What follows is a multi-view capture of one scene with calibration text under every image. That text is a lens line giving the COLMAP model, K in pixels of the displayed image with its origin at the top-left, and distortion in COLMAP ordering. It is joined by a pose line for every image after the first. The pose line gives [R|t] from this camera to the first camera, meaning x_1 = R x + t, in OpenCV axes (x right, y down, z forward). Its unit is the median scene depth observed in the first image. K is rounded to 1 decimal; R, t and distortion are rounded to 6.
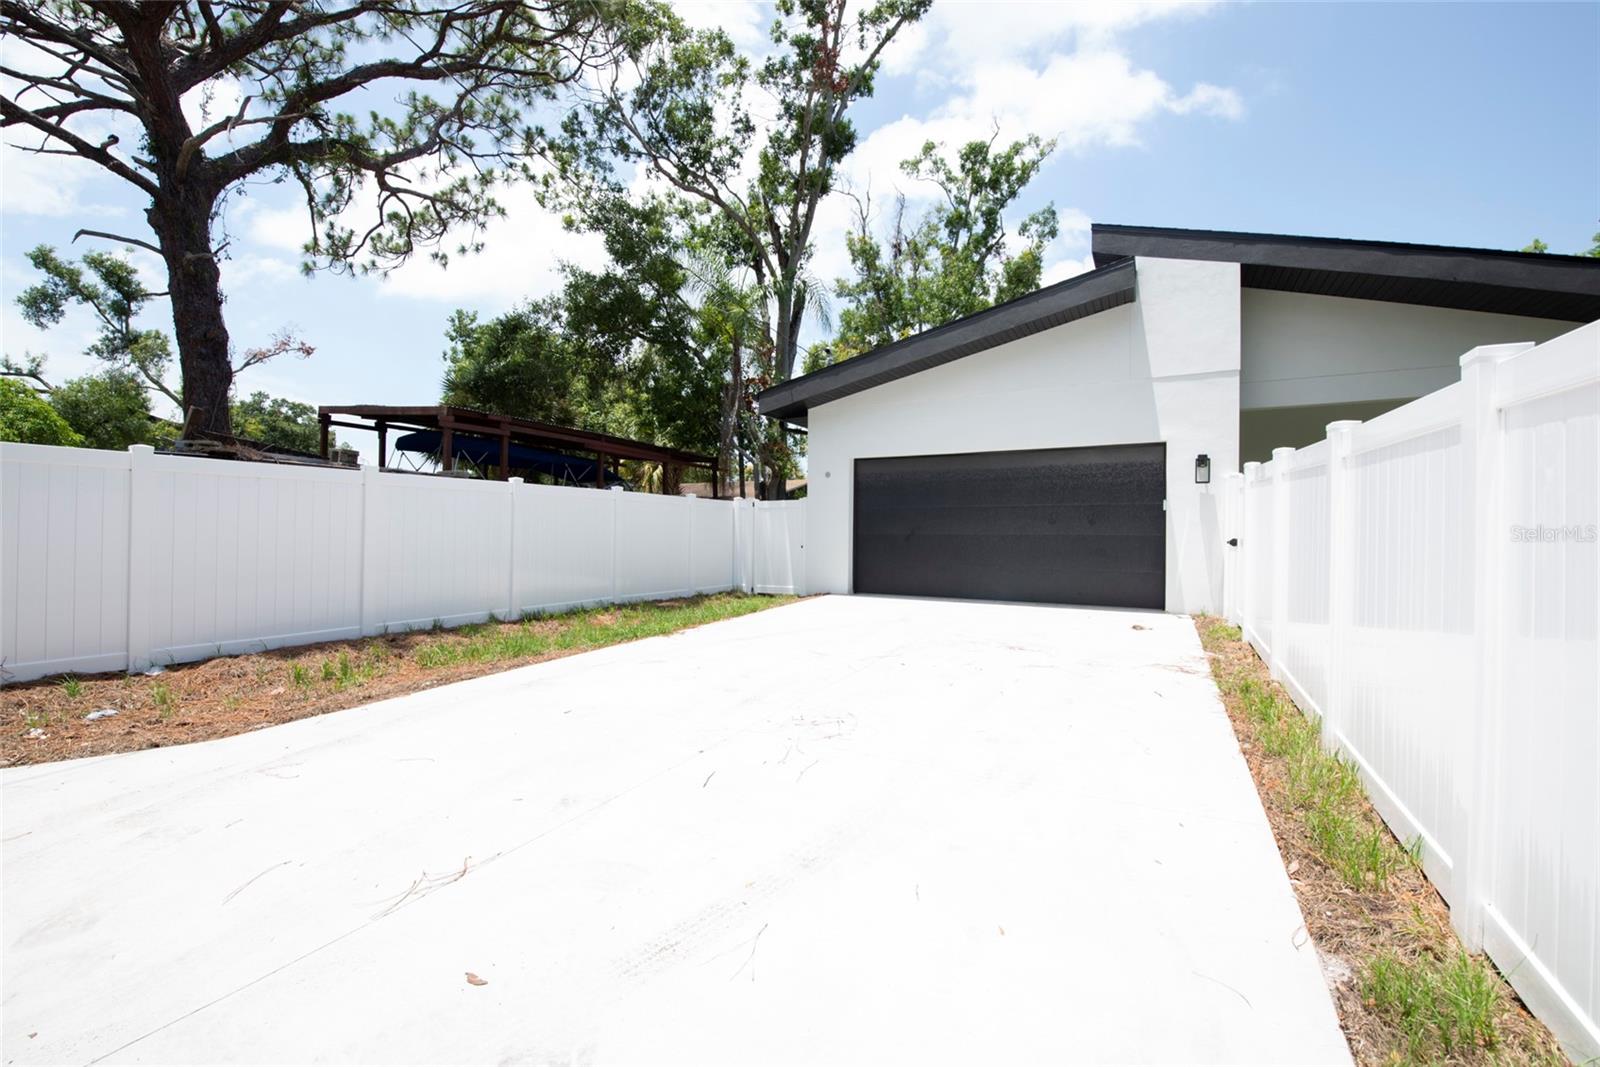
lens RADIAL K [[633.6, 0, 800.0], [0, 633.6, 533.5], [0, 0, 1]] dist [-0.015549, -0.000135]
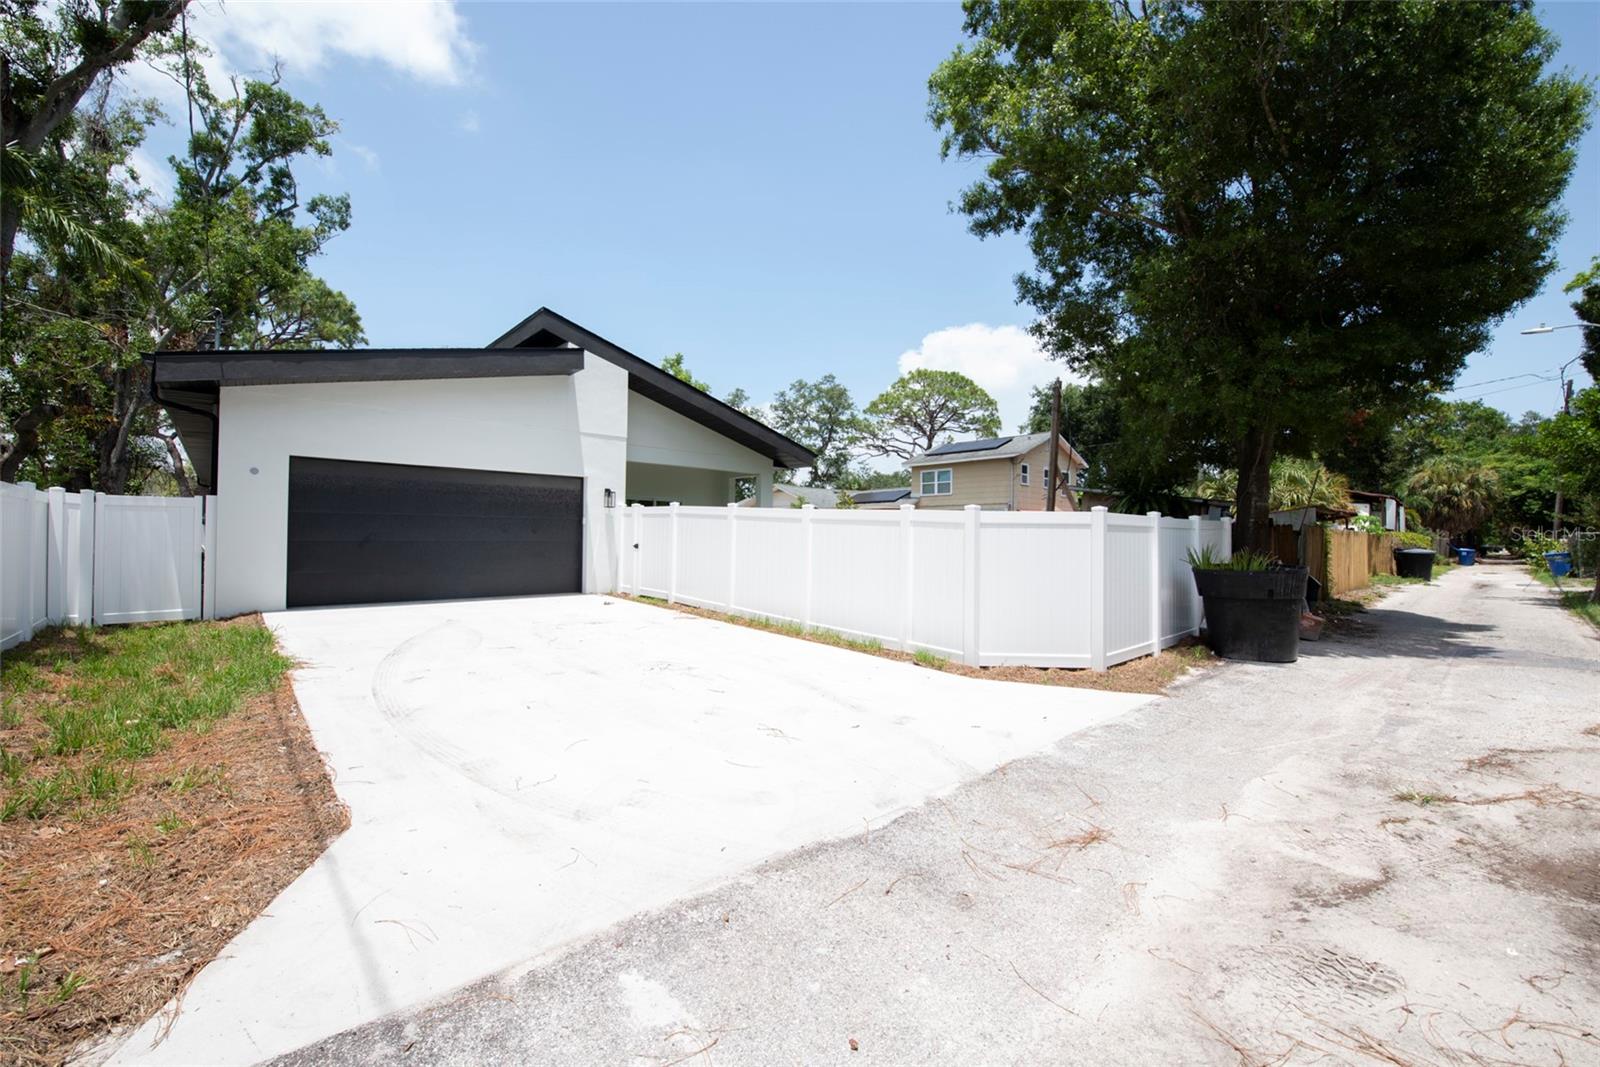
lens RADIAL K [[628.6, 0, 800.0], [0, 628.6, 533.5], [0, 0, 1]] dist [-0.022967, 0.000137]
pose [[0.323881, 0.001460, 0.946097, -0.579480], [-0.007893, 0.999968, 0.001159, -0.018758], [-0.946065, -0.007843, 0.323882, 0.053066]]
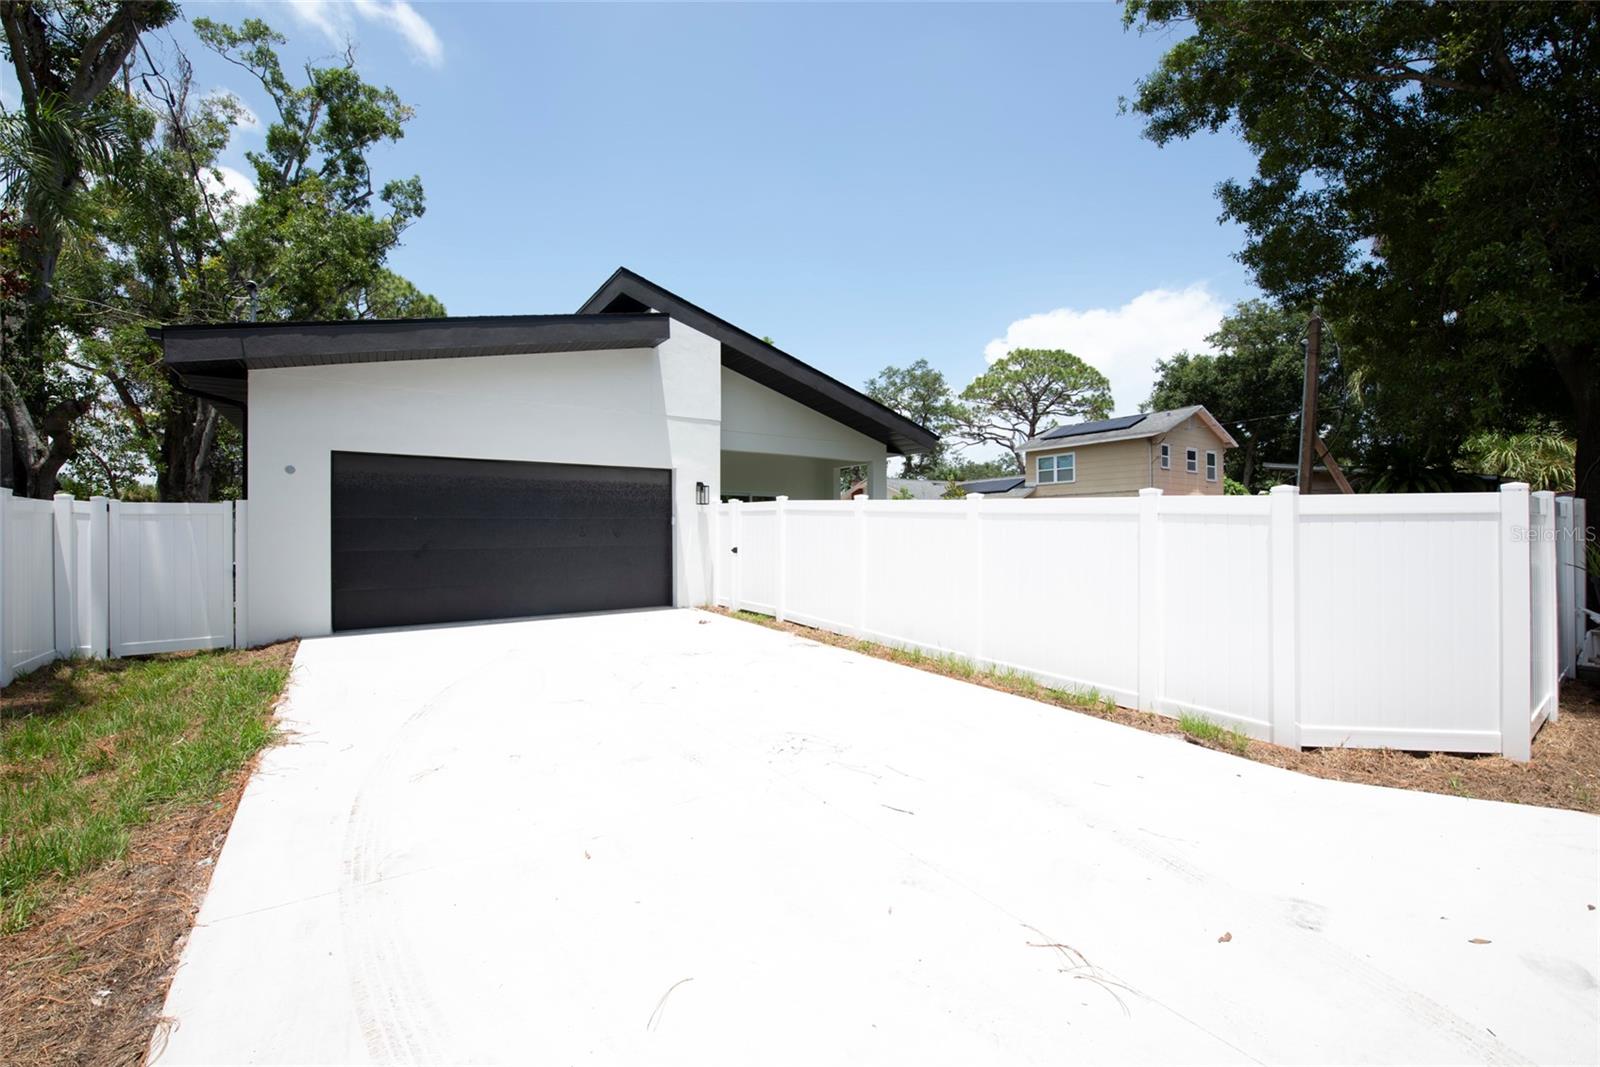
lens RADIAL K [[633.6, 0, 800.0], [0, 633.6, 533.5], [0, 0, 1]] dist [-0.015549, -0.000135]
pose [[0.446950, -0.011791, 0.894481, -0.379738], [0.010183, 0.999915, 0.008093, -0.025088], [-0.894501, 0.005491, 0.447032, 0.210170]]
